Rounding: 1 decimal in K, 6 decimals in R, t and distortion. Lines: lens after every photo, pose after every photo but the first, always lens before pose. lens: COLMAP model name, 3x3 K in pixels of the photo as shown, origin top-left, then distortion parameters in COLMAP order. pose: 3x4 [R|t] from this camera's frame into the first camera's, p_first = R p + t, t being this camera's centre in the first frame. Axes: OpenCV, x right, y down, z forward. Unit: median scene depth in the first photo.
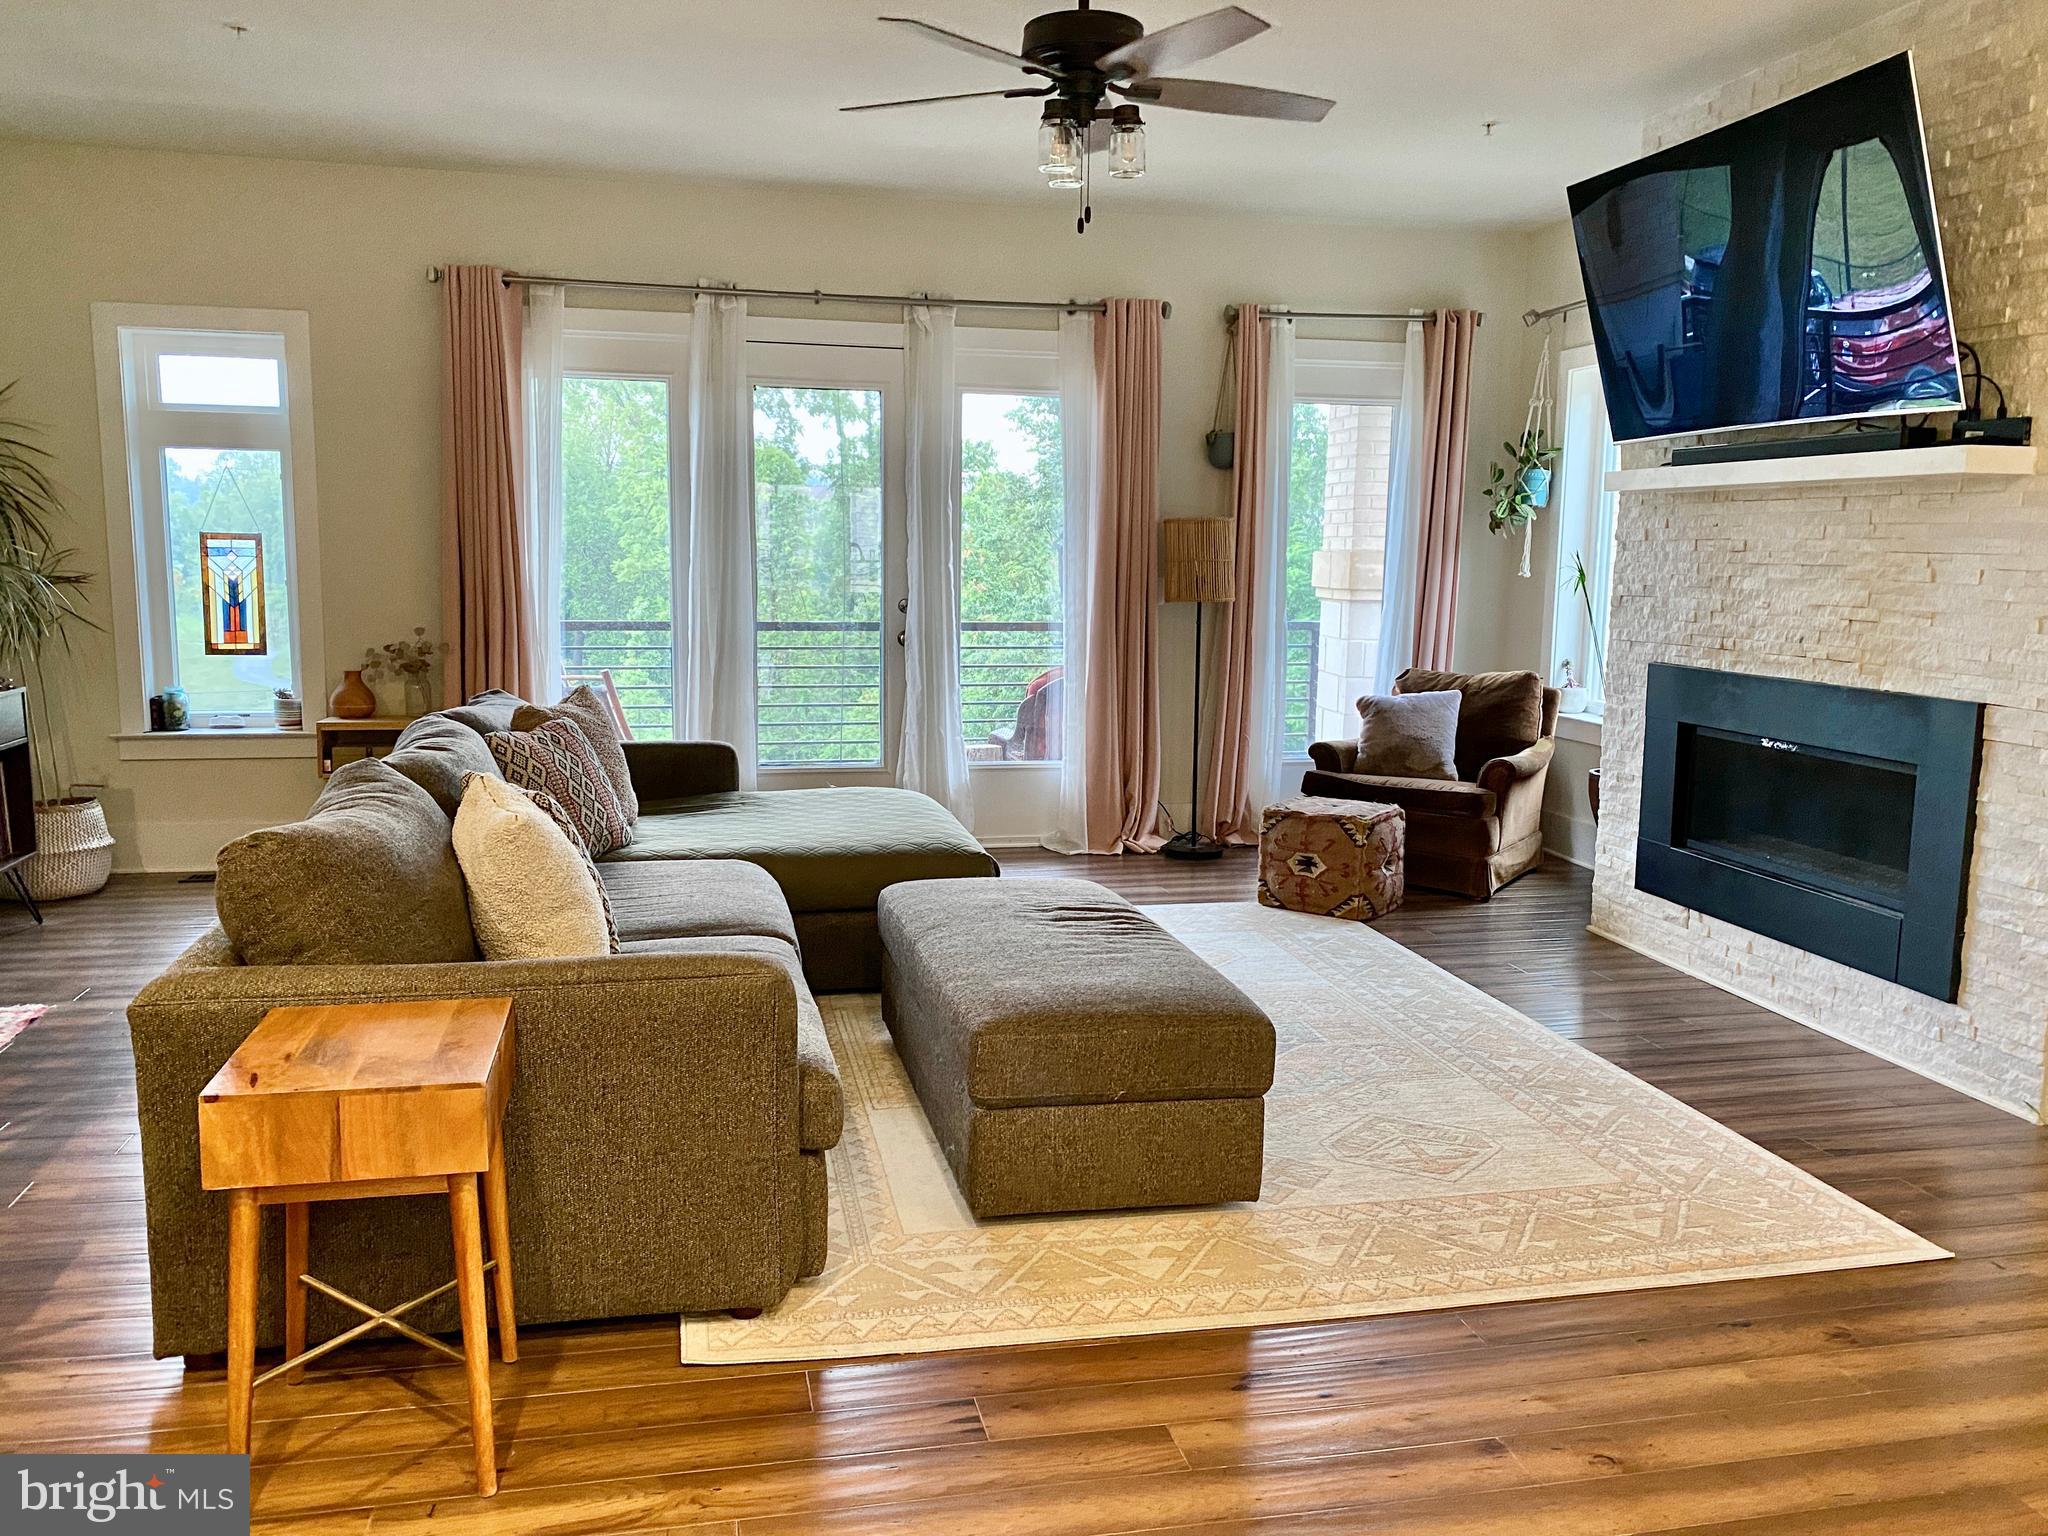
lens RADIAL K [[1577.7, 0, 1022.0], [0, 1577.7, 763.4], [0, 0, 1]] dist [0.028424, -0.024875]
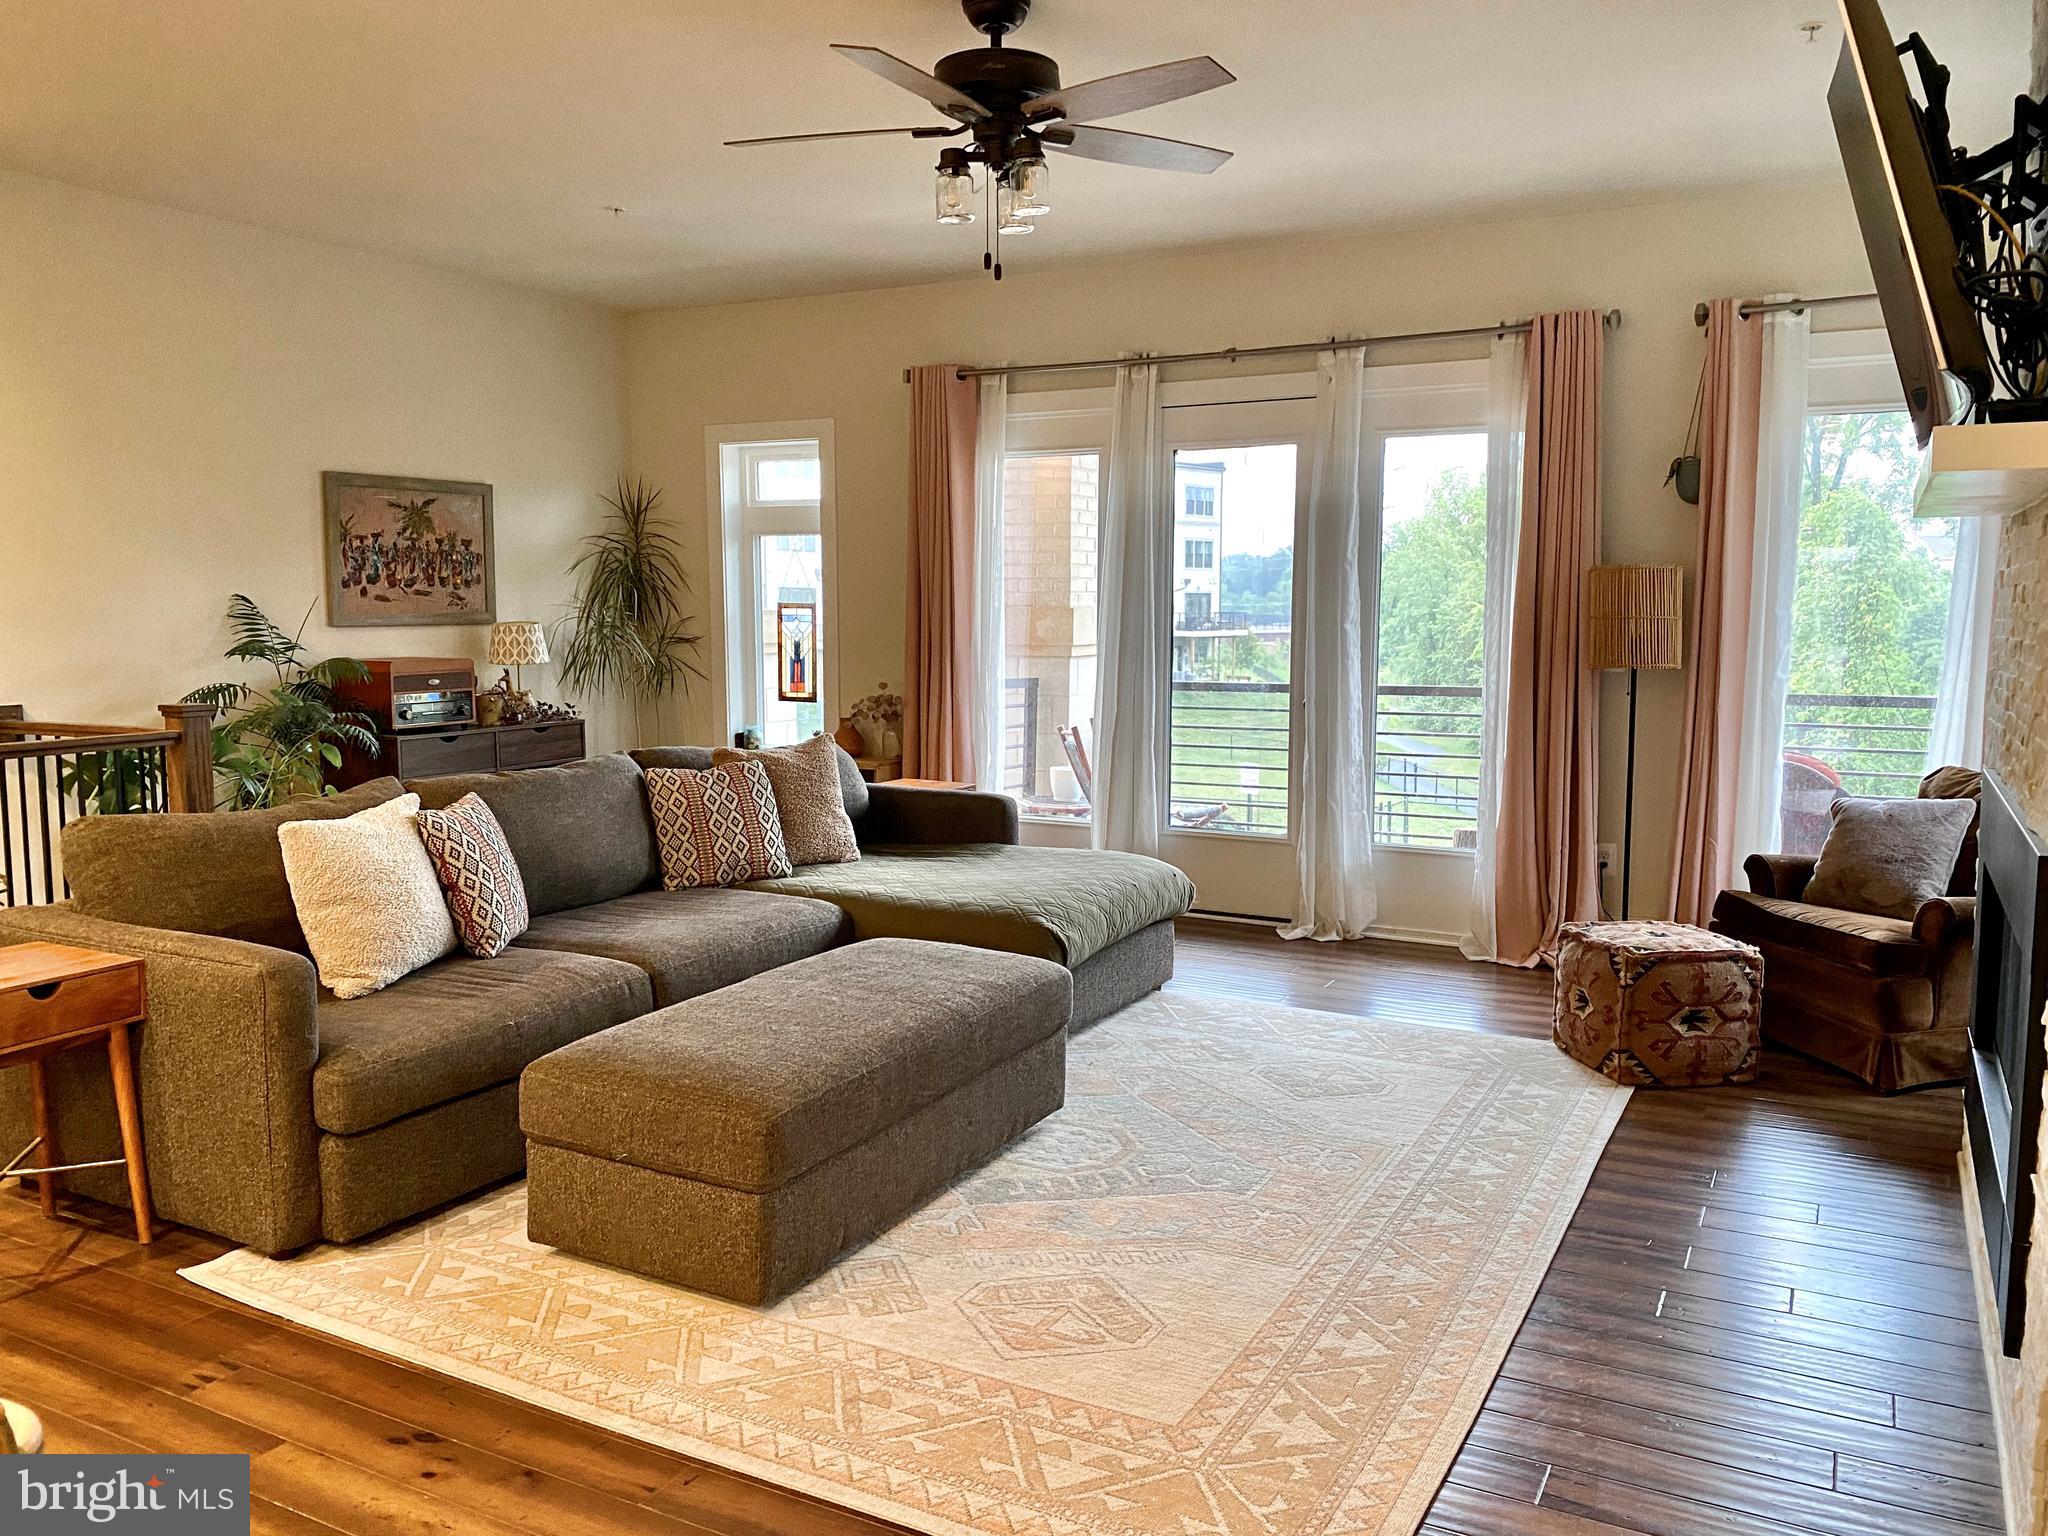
lens RADIAL K [[1577.7, 0, 1019.2], [0, 1577.7, 766.7], [0, 0, 1]] dist [0.028424, -0.024875]
pose [[0.756973, 0.054970, -0.651130, 0.436540], [-0.079525, 0.996798, -0.008299, -0.022384], [0.648589, 0.058064, 0.758920, 0.191121]]
